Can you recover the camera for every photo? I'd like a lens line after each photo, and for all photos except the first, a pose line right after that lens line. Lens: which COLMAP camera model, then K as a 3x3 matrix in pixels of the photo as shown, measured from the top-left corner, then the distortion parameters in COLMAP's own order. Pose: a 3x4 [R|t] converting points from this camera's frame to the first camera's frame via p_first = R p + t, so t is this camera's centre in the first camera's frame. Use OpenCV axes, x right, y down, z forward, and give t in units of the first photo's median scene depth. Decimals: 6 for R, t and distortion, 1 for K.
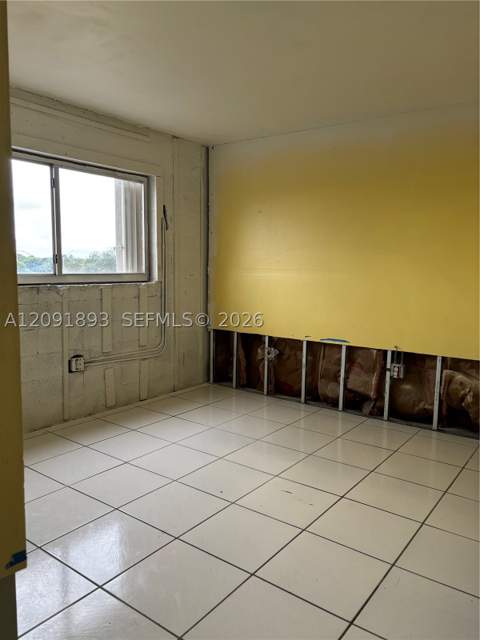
lens RADIAL K [[486.0, 0, 238.9], [0, 486.0, 321.6], [0, 0, 1]] dist [0.050255, -0.030709]
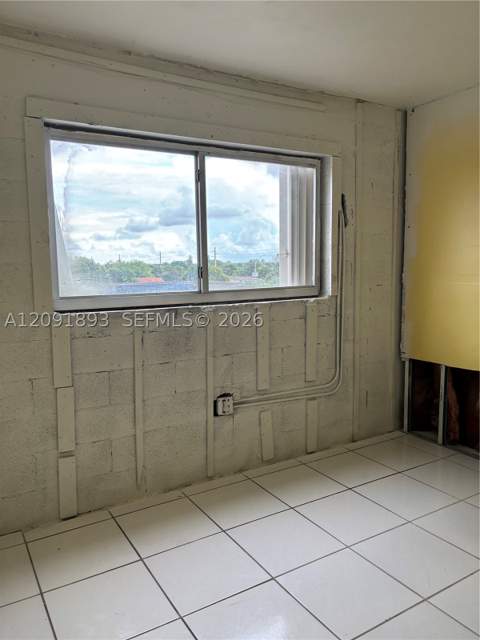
lens RADIAL K [[486.0, 0, 237.1], [0, 486.0, 324.4], [0, 0, 1]] dist [0.050255, -0.030709]
pose [[0.926580, 0.013021, -0.375872, -0.018850], [-0.011899, 0.999915, 0.005305, -0.041380], [0.375909, -0.000443, 0.926657, 0.250377]]
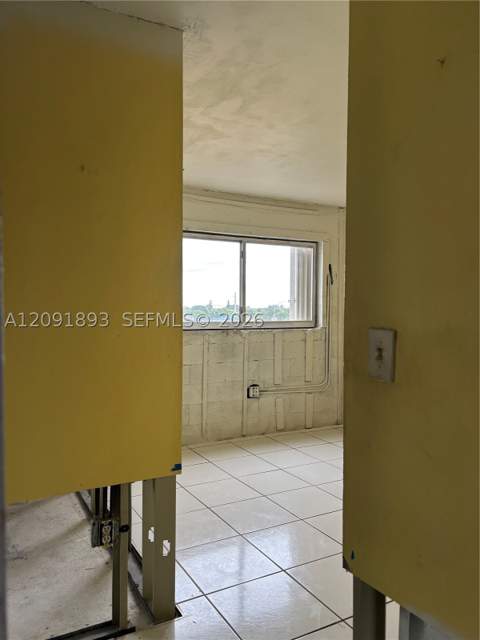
lens RADIAL K [[486.0, 0, 236.2], [0, 486.0, 313.7], [0, 0, 1]] dist [0.050255, -0.030709]
pose [[0.911159, -0.010794, -0.411913, 0.132587], [-0.037809, 0.993250, -0.109662, 0.022323], [0.410316, 0.115494, 0.904600, -0.165945]]
